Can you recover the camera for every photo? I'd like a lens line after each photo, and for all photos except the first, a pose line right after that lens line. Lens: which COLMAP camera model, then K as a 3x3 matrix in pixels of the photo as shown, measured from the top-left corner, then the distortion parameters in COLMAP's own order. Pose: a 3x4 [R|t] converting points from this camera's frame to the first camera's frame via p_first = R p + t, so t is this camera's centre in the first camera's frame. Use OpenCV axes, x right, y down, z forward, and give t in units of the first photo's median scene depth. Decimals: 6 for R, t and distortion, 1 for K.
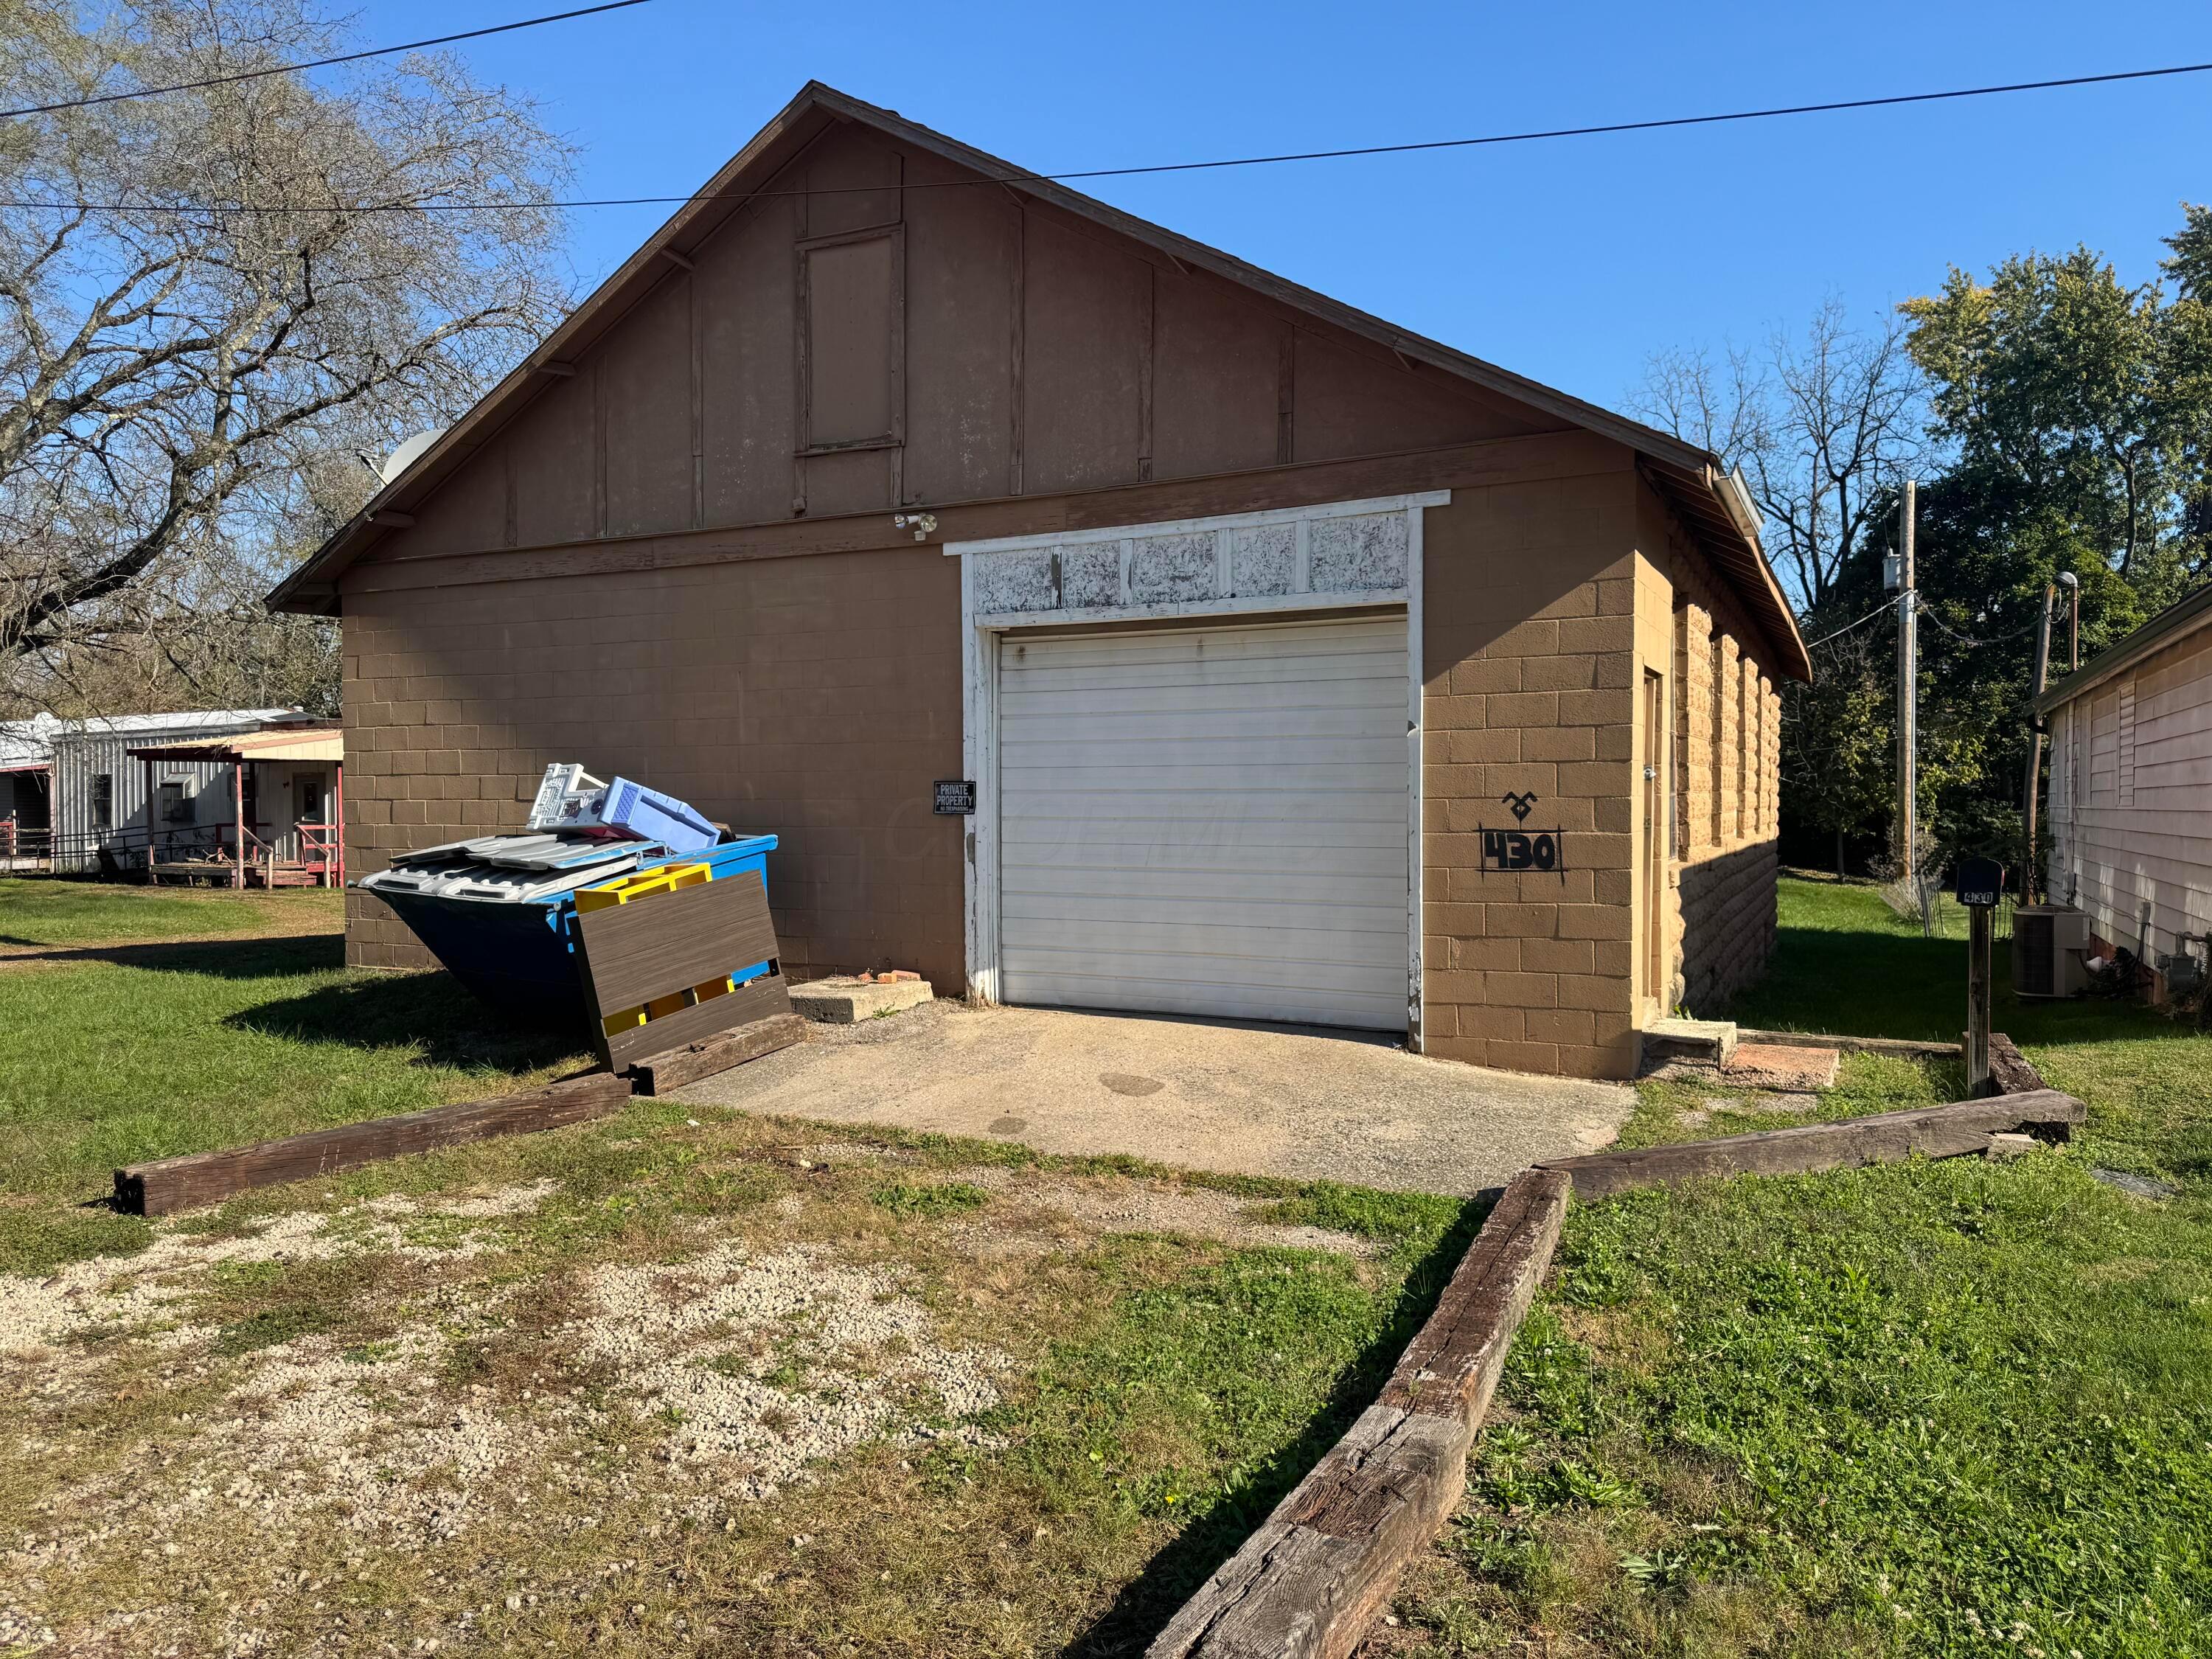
lens RADIAL K [[1537.8, 0, 1106.0], [0, 1537.8, 829.5], [0, 0, 1]] dist [0.195812, -0.380236]
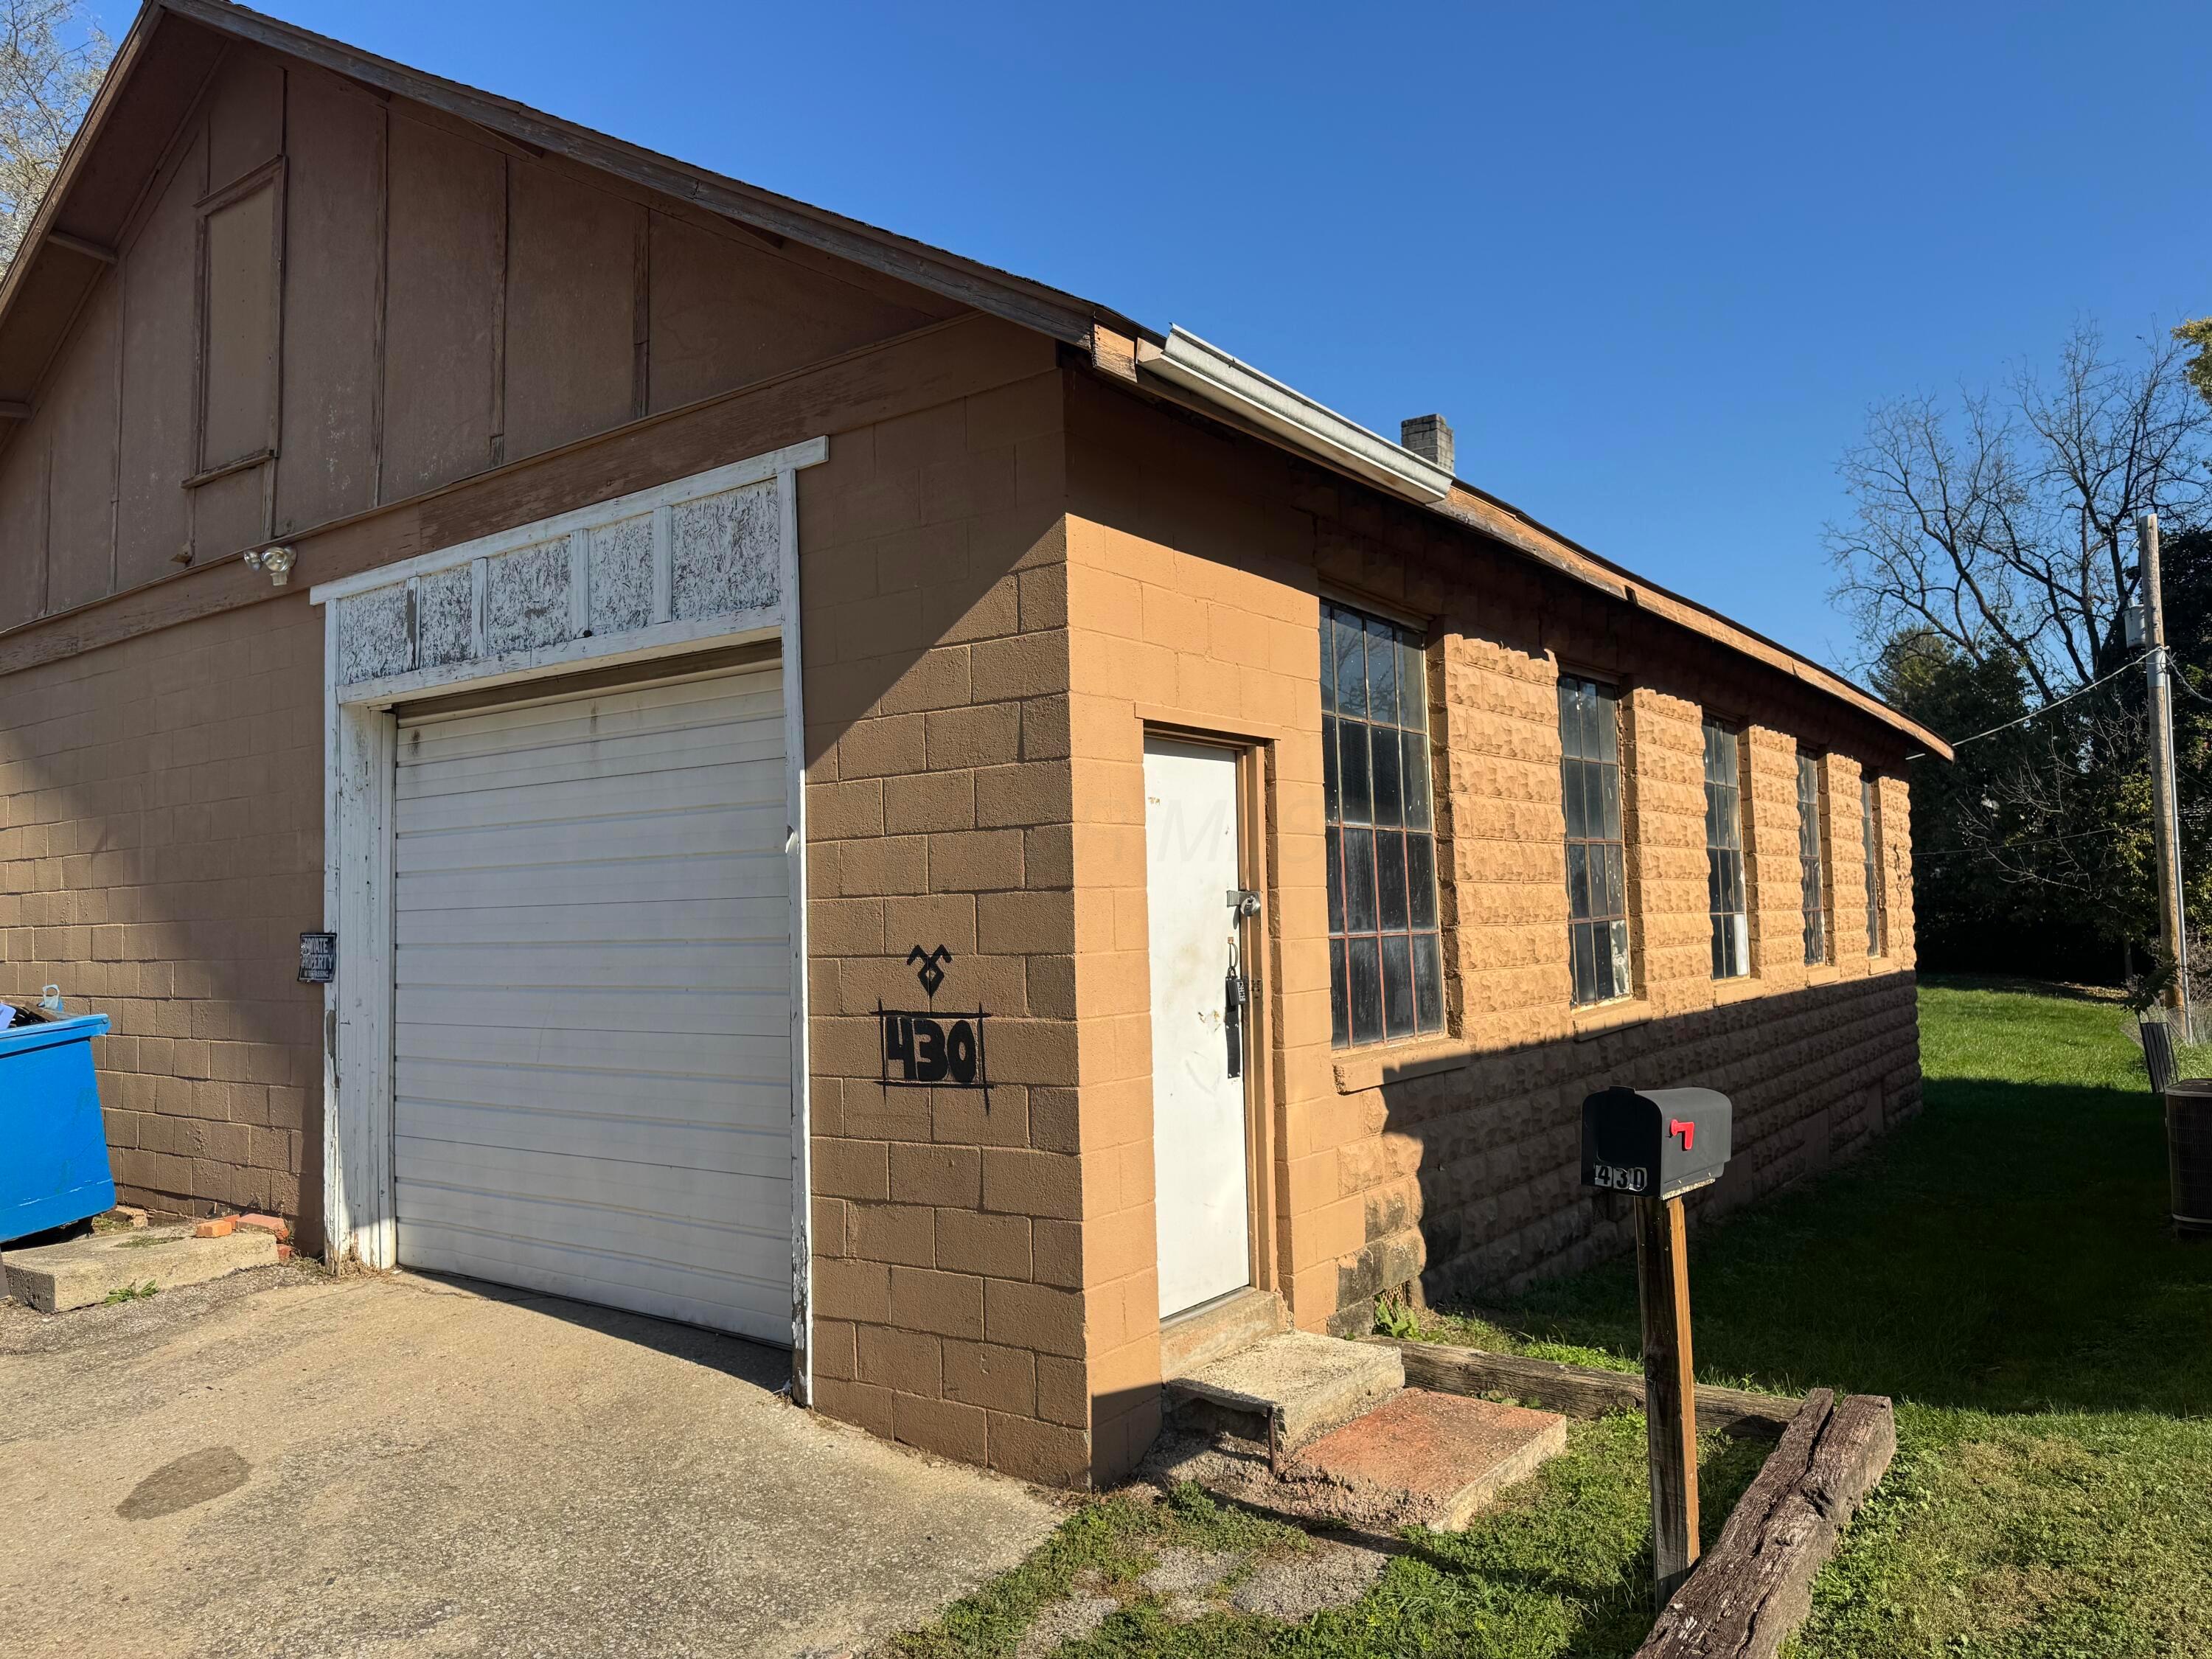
lens RADIAL K [[1548.0, 0, 1106.0], [0, 1548.0, 829.5], [0, 0, 1]] dist [0.108850, -0.143902]
pose [[0.985383, -0.028764, -0.167910, 0.381610], [0.016330, 0.997052, -0.074969, -0.020378], [0.169572, 0.071131, 0.982948, 0.403758]]
